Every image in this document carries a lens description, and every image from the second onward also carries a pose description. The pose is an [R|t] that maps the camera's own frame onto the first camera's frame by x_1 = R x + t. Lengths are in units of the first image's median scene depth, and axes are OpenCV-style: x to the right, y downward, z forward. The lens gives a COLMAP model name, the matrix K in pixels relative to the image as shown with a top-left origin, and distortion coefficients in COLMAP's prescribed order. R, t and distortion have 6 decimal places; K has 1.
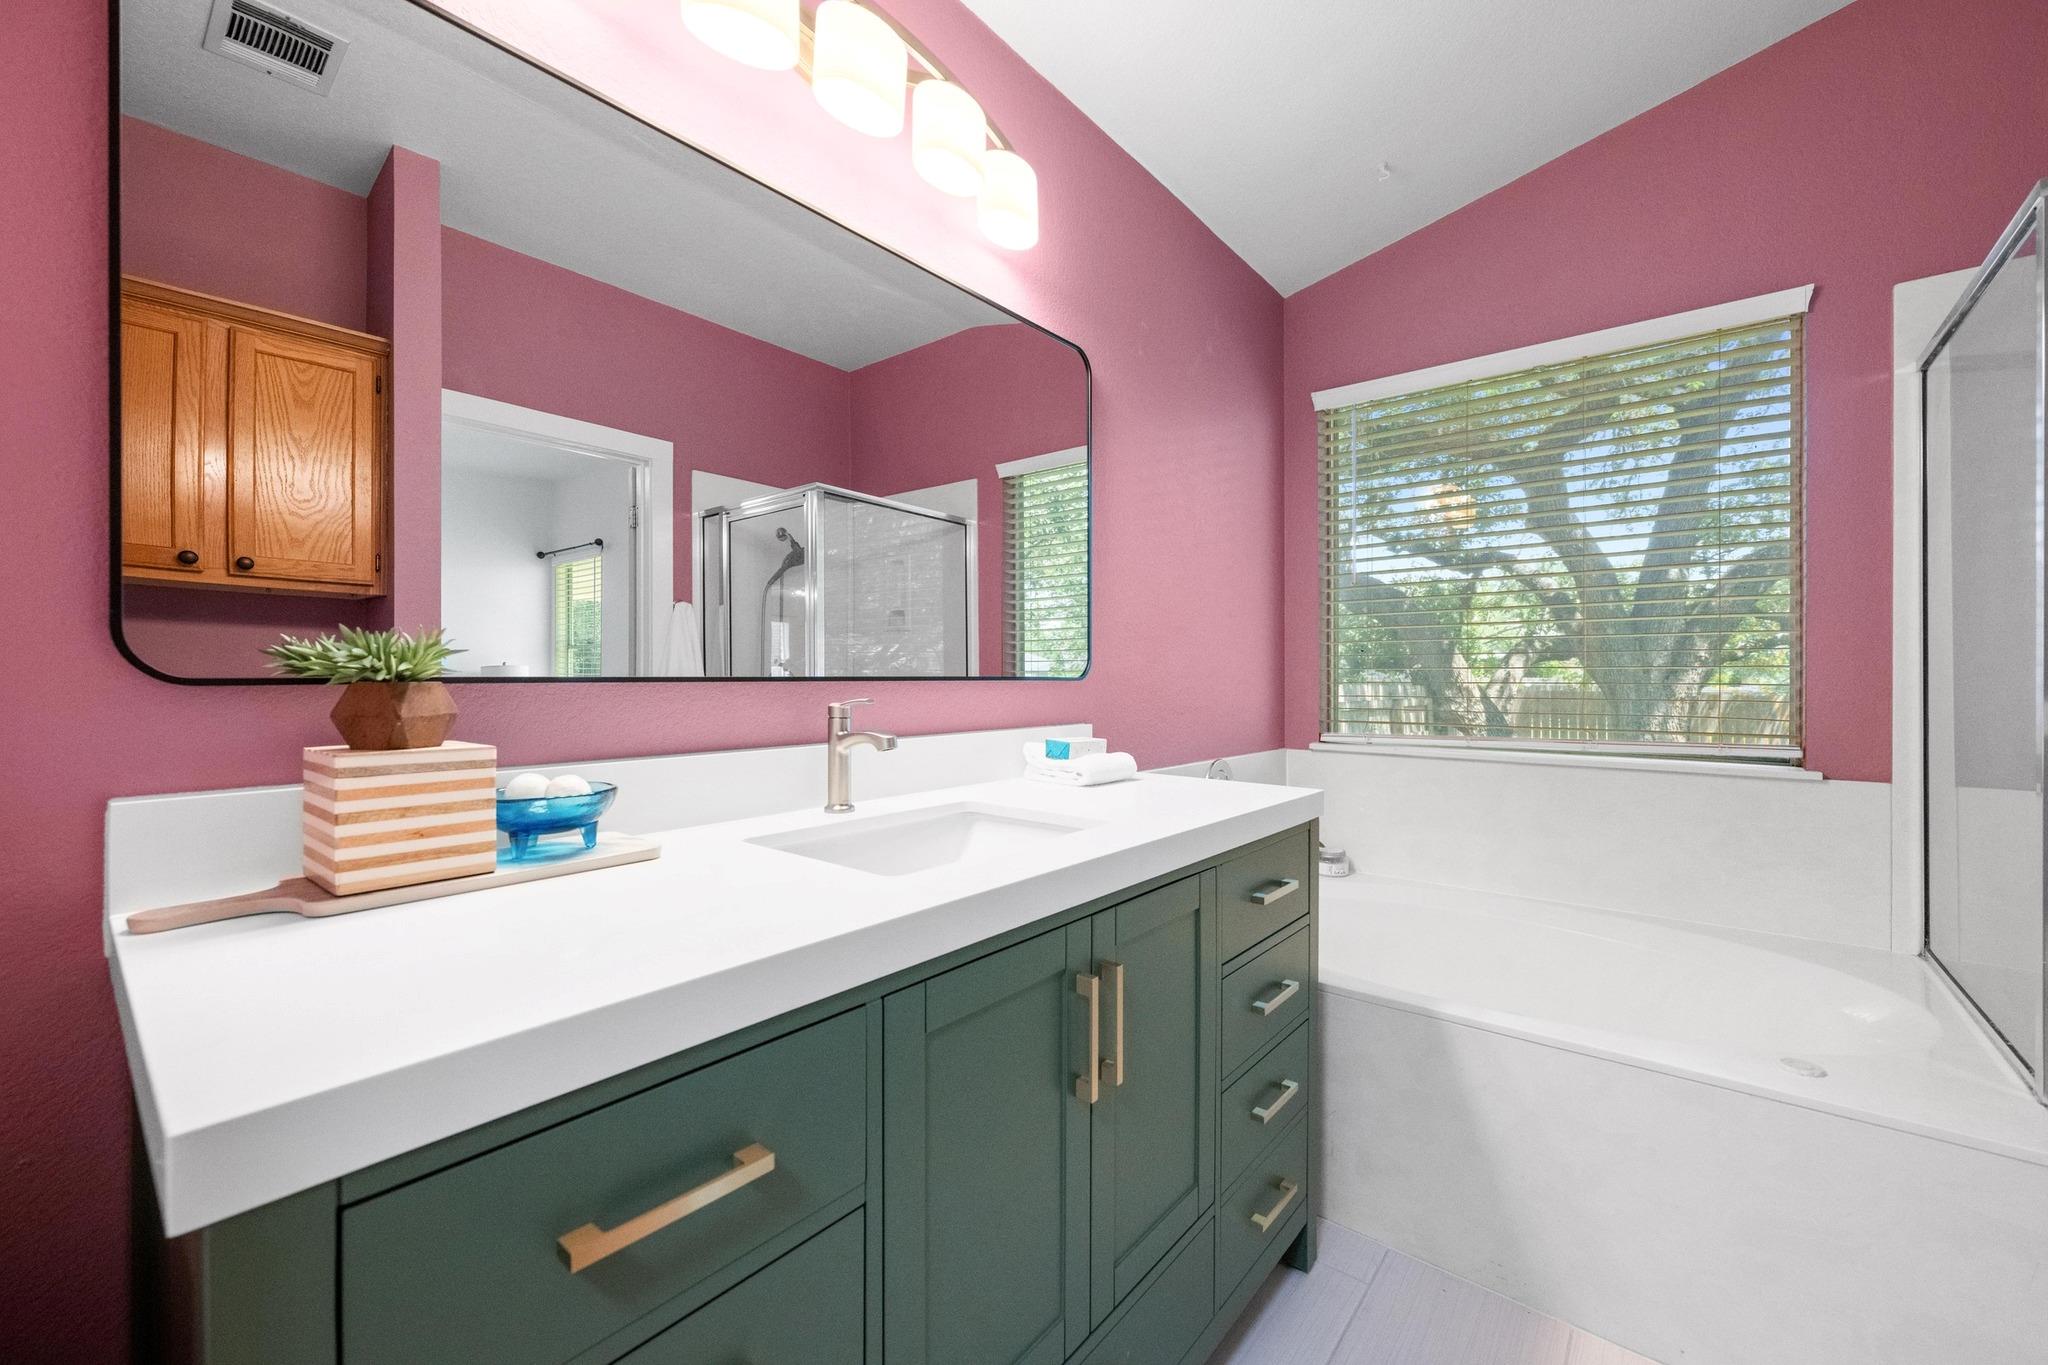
lens RADIAL K [[808.2, 0, 1029.7], [0, 808.2, 680.4], [0, 0, 1]] dist [-0.003053, -0.000451]
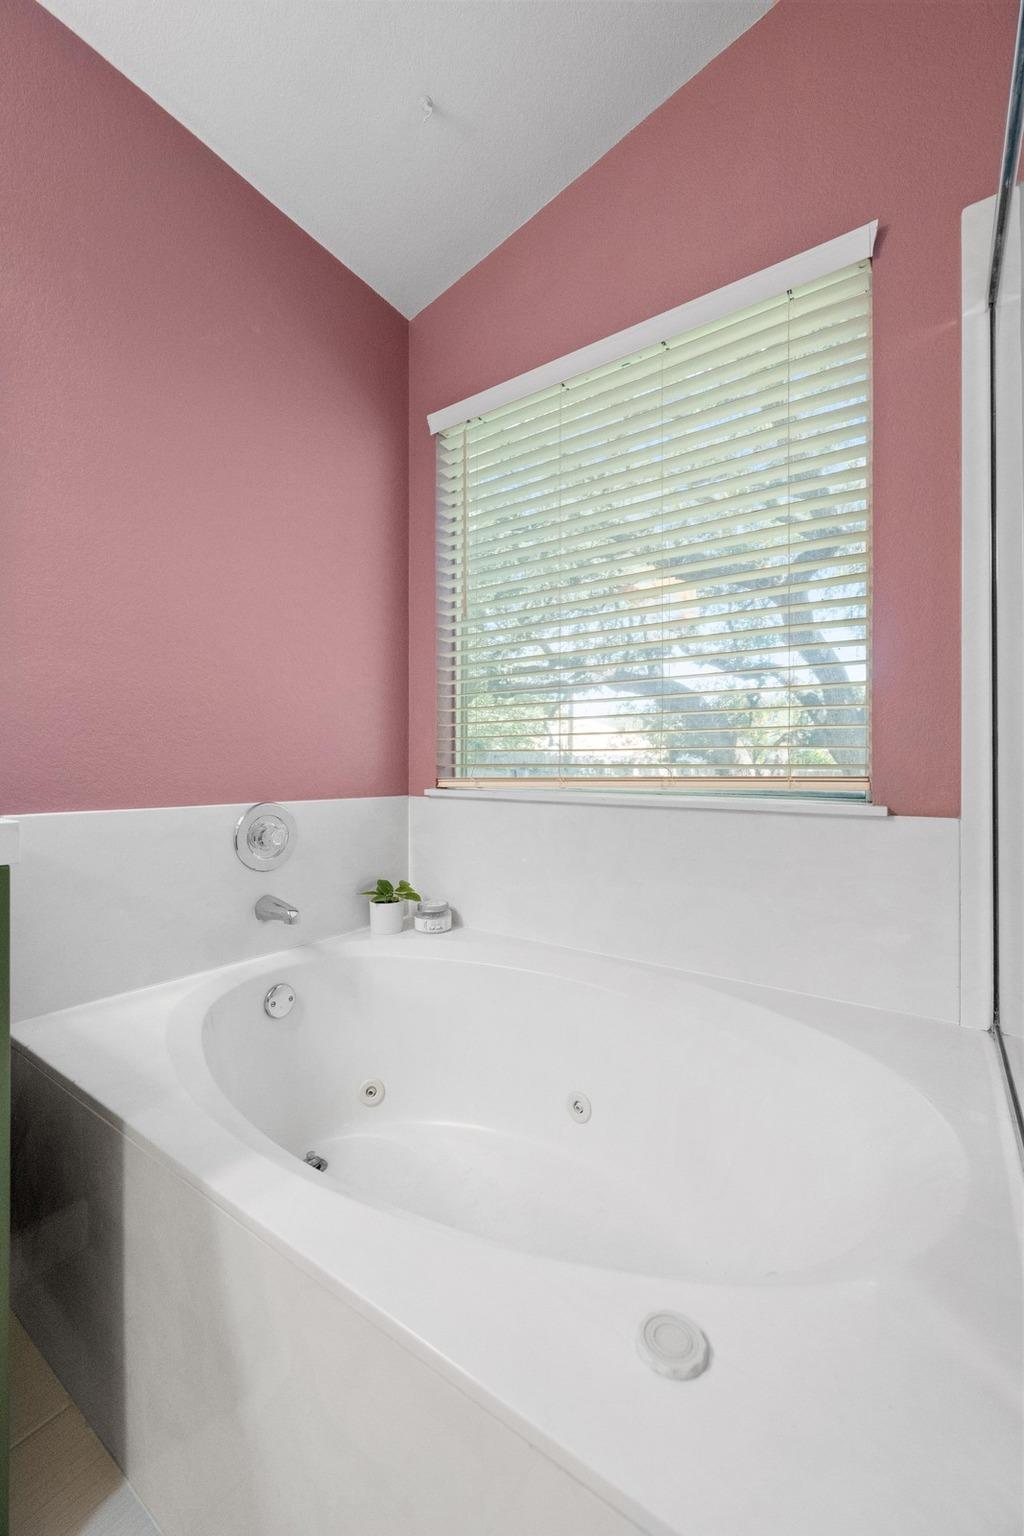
lens RADIAL K [[606.1, 0, 508.1], [0, 606.1, 765.7], [0, 0, 1]] dist [-0.003053, -0.000451]
pose [[0.996452, 0.002331, 0.084129, 0.383084], [-0.002057, 0.999992, -0.003344, 0.052814], [-0.084136, 0.003159, 0.996449, 0.290994]]
